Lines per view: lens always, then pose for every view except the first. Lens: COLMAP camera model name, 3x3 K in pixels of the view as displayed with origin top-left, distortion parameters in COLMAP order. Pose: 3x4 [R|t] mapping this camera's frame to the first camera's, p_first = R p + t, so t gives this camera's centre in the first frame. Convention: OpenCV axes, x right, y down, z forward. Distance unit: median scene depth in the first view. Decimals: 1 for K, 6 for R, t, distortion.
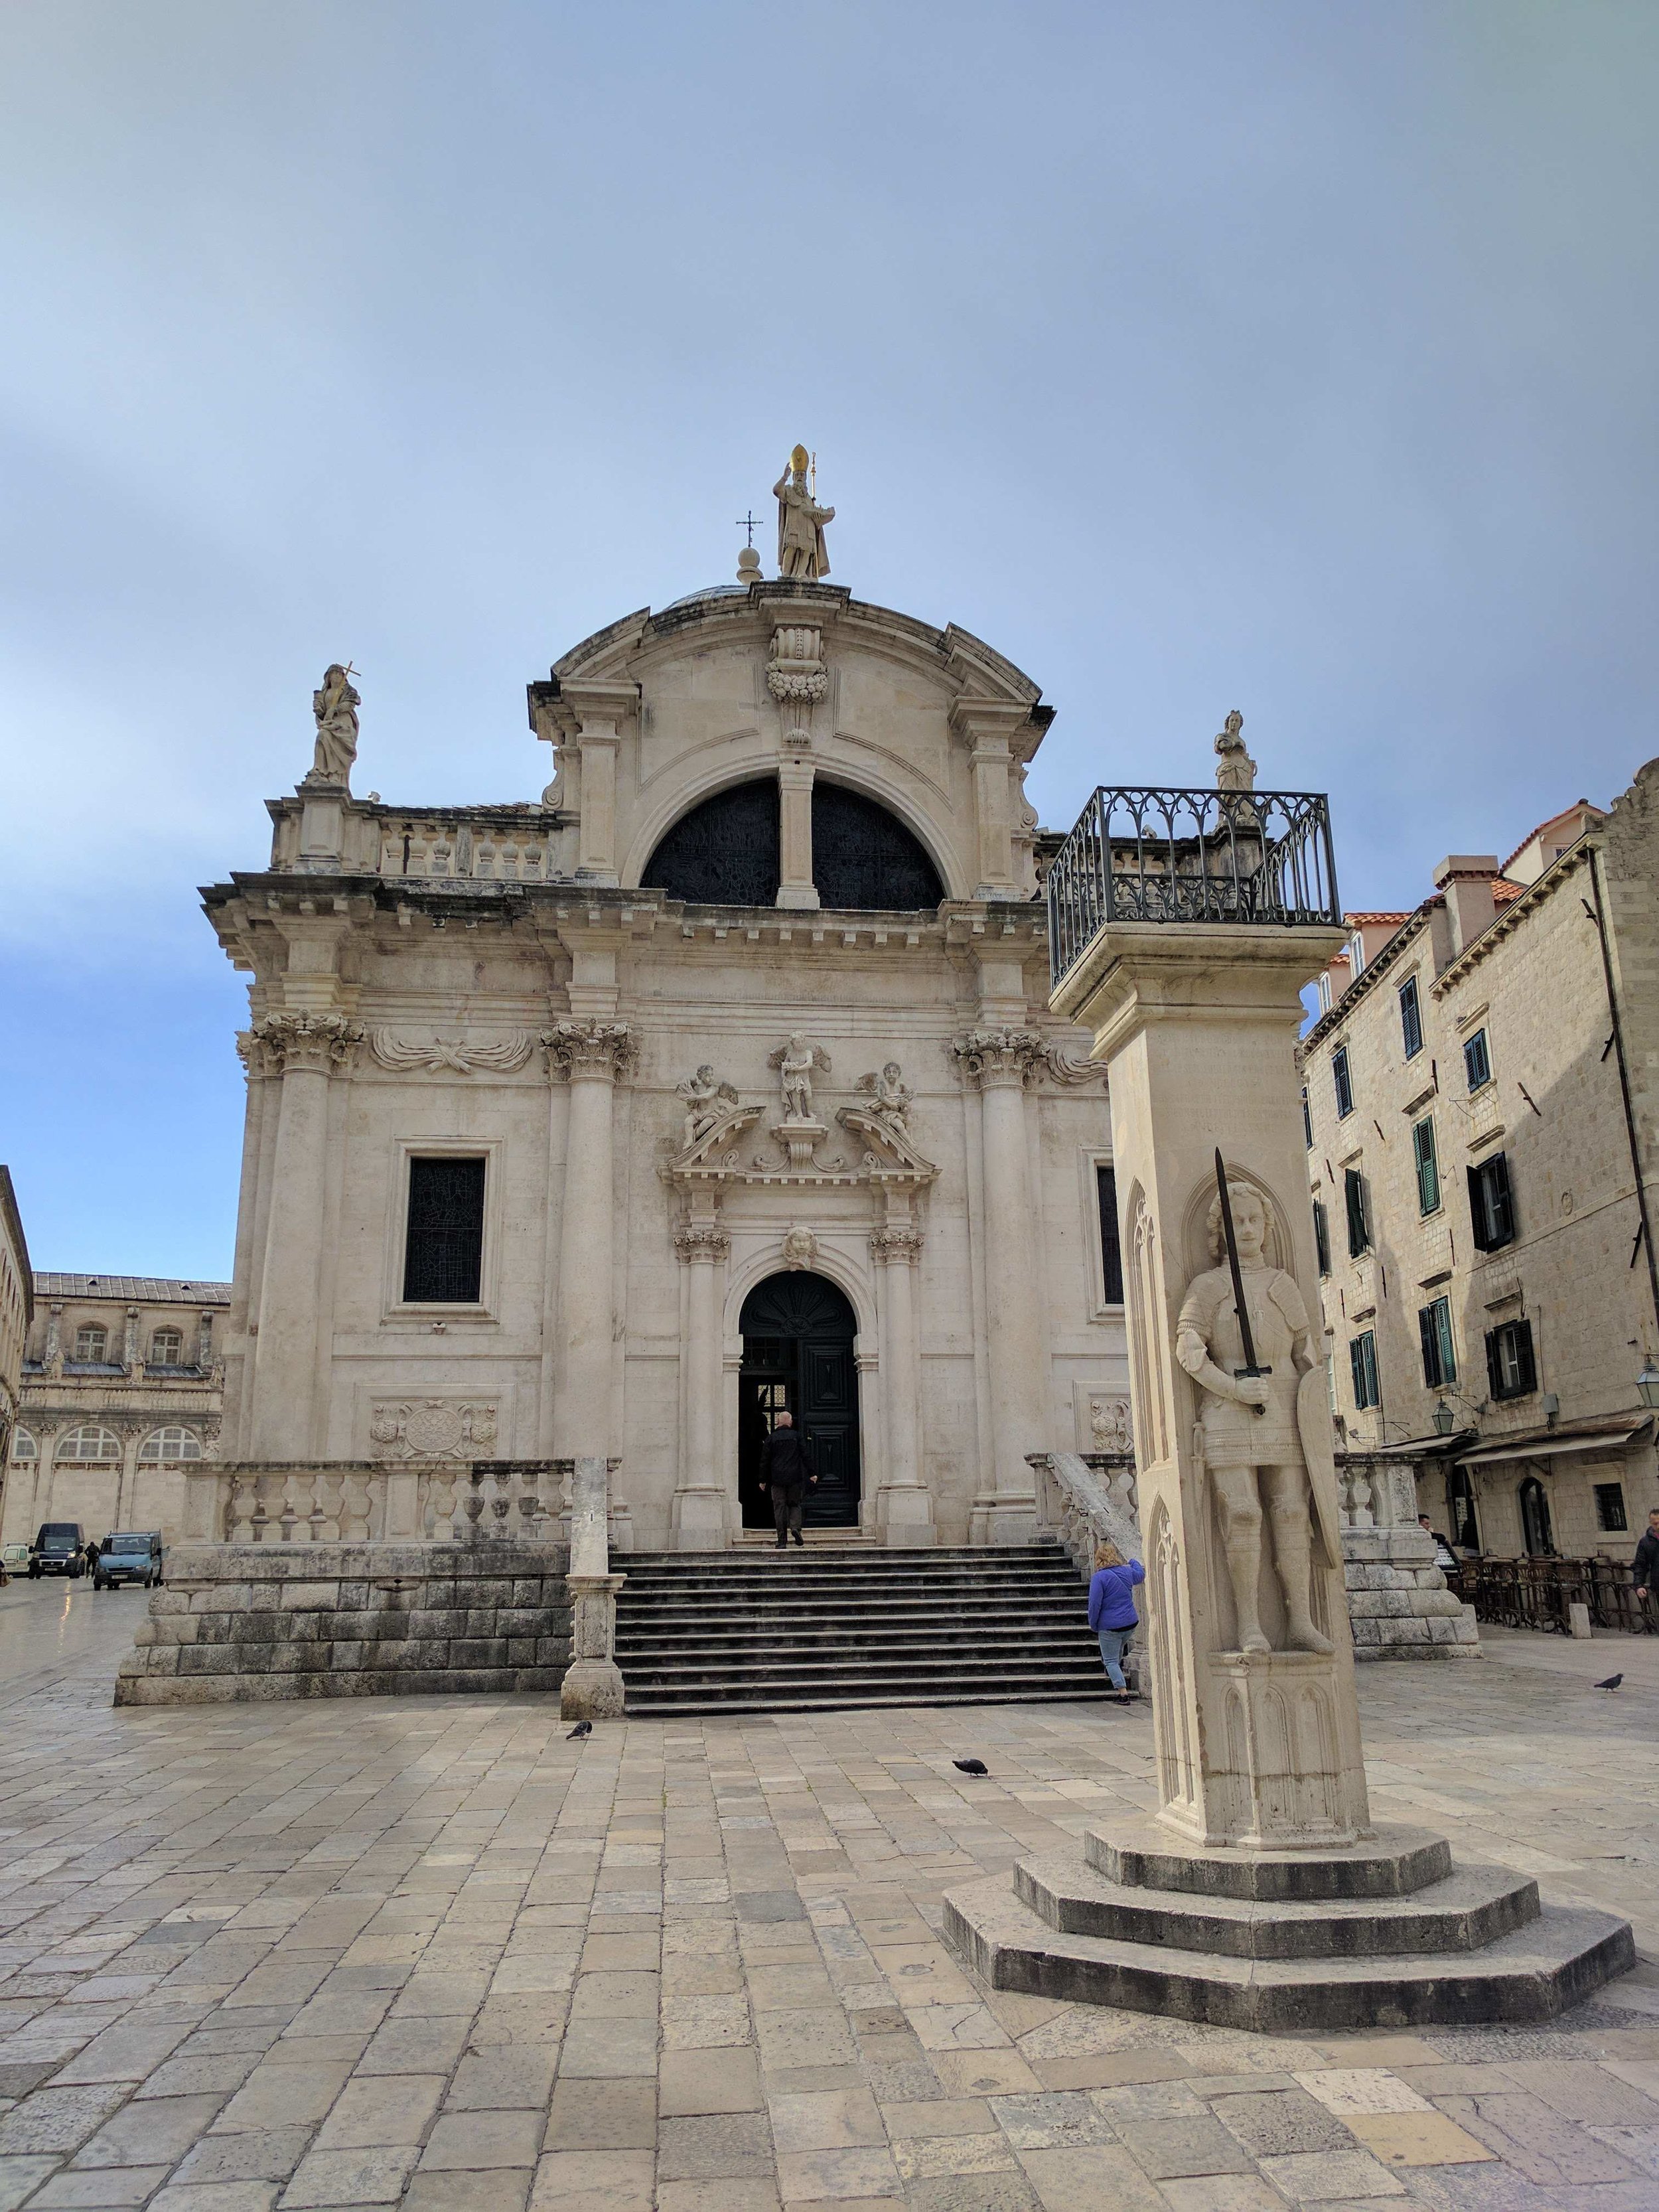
lens RADIAL K [[1622.0, 0, 829.5], [0, 1622.0, 1106.0], [0, 0, 1]] dist [0.003309, 0.002216]
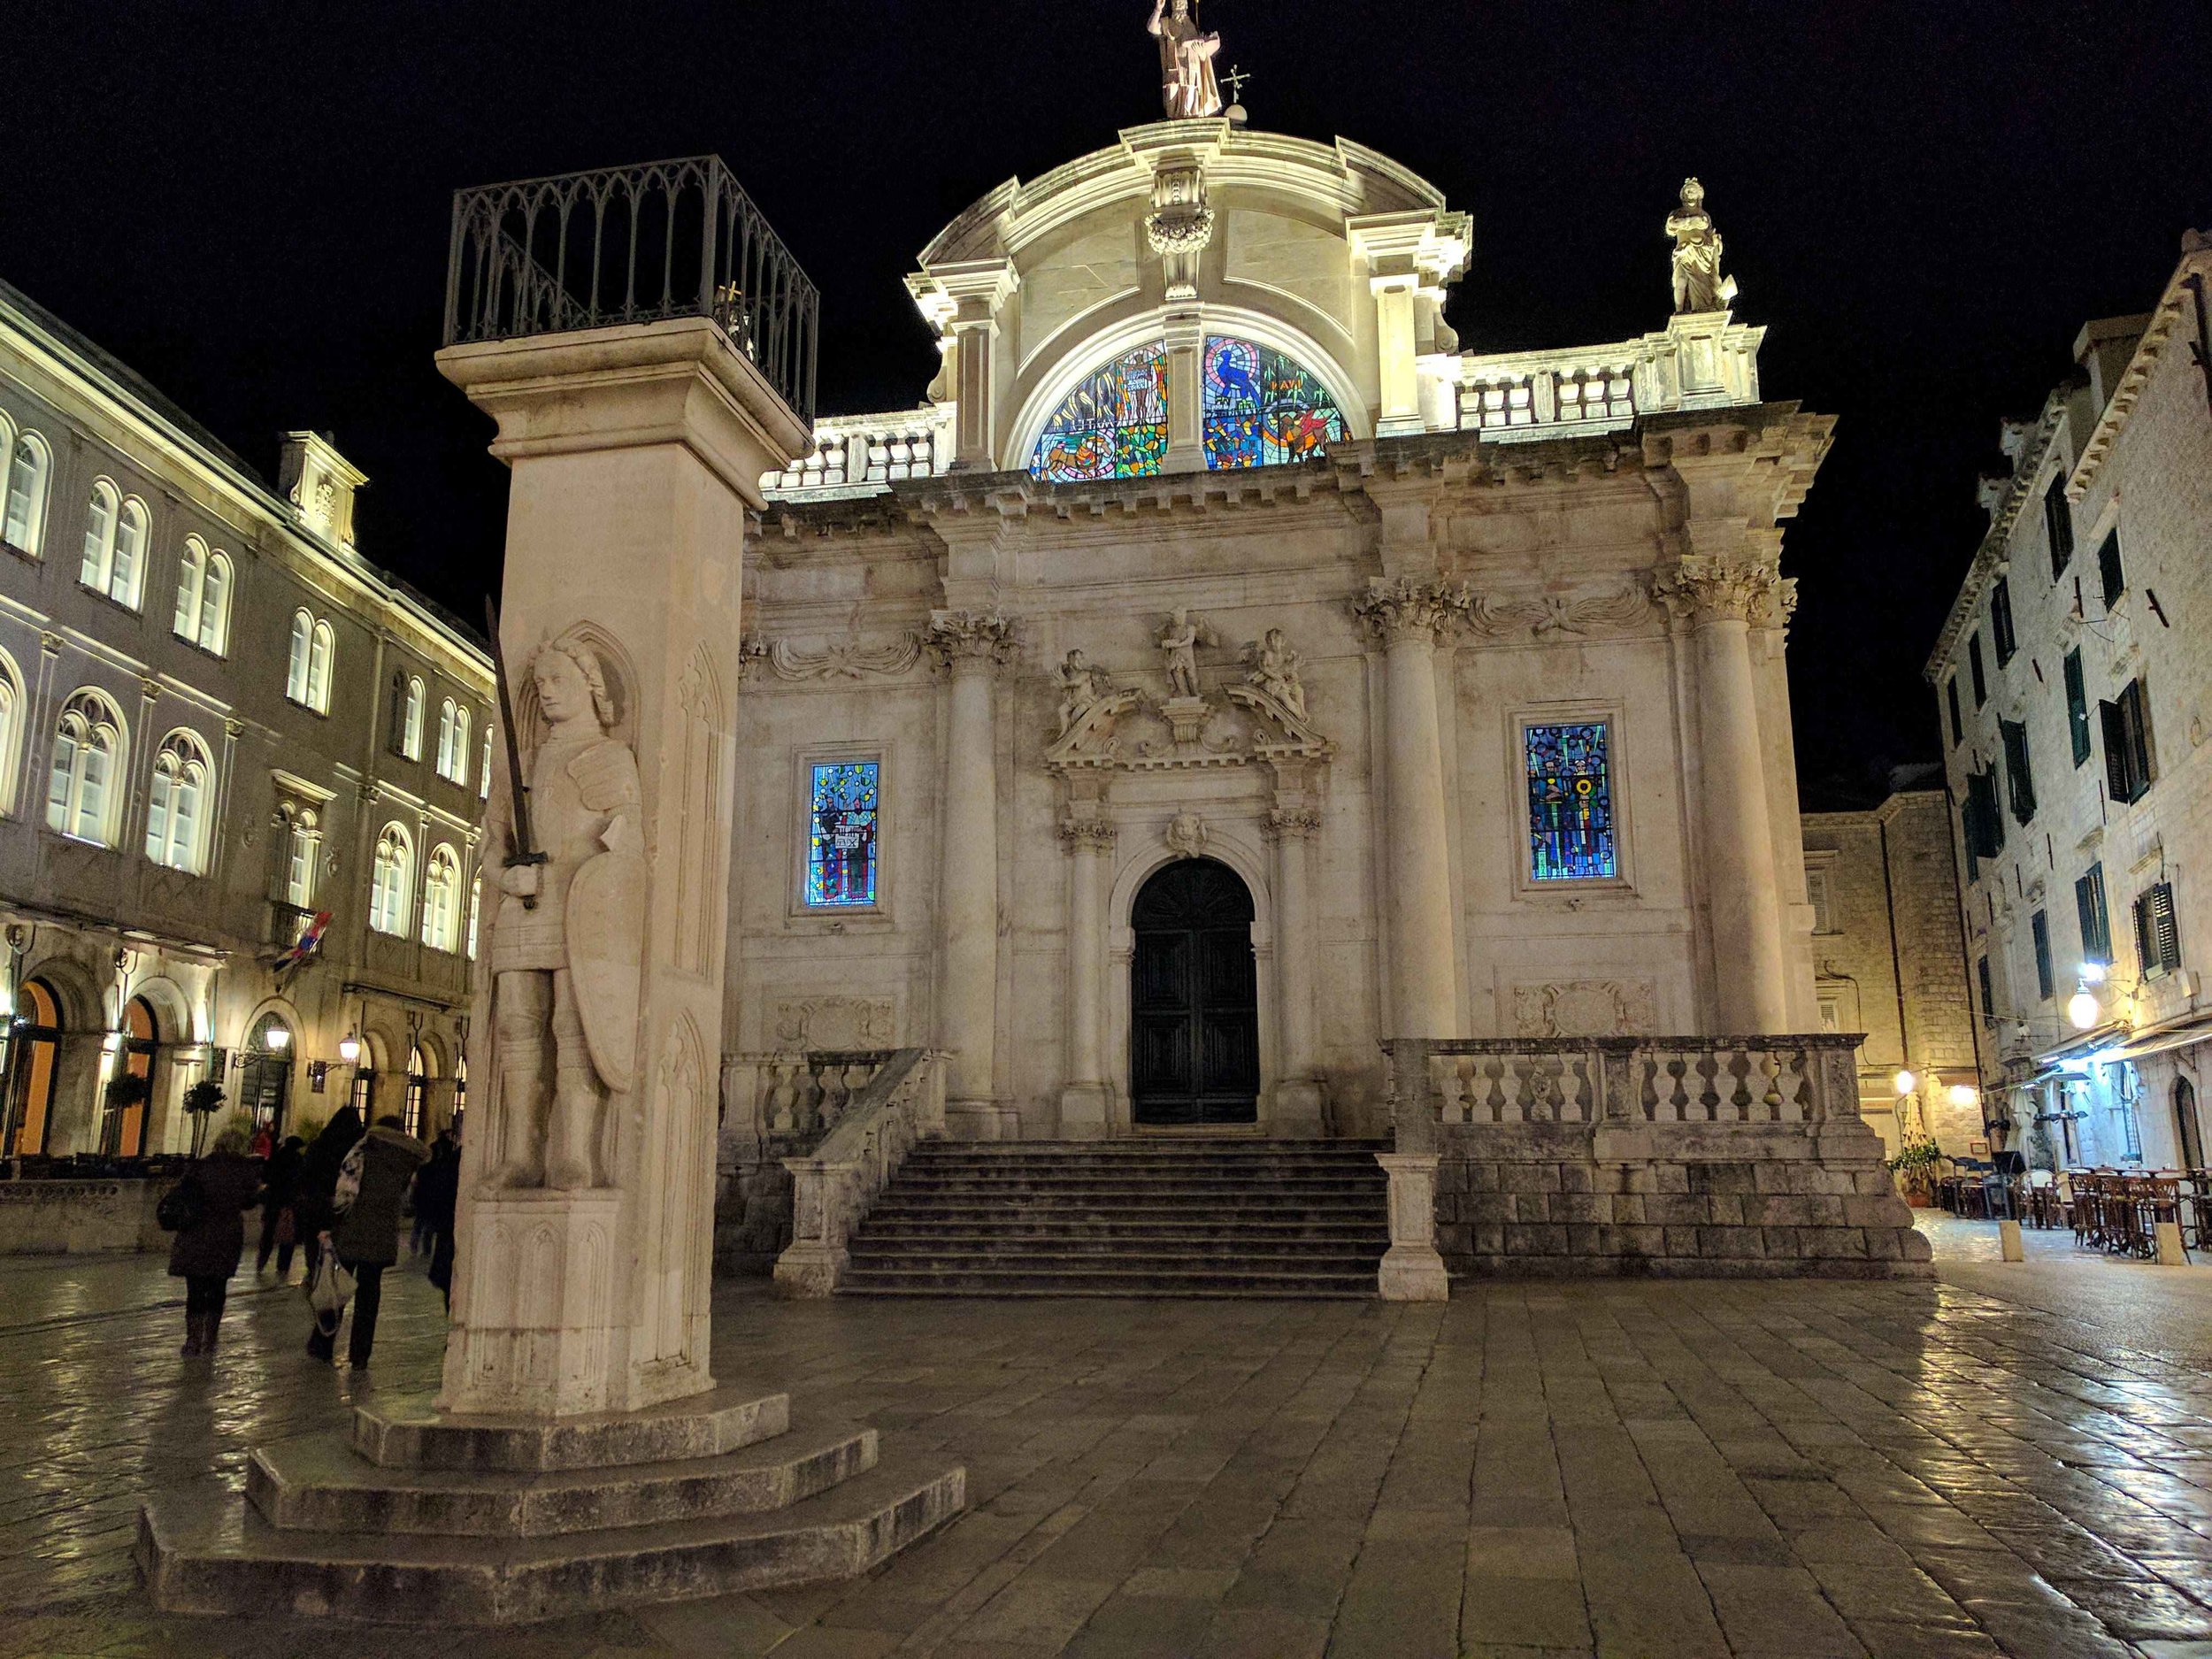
lens RADIAL K [[1622.1, 0, 1106.0], [0, 1622.1, 829.5], [0, 0, 1]] dist [0.003309, 0.002216]
pose [[0.947522, -0.053340, -0.315209, 0.235815], [0.071500, 0.996364, 0.046327, 0.038452], [0.311592, -0.066433, 0.947891, 0.088400]]
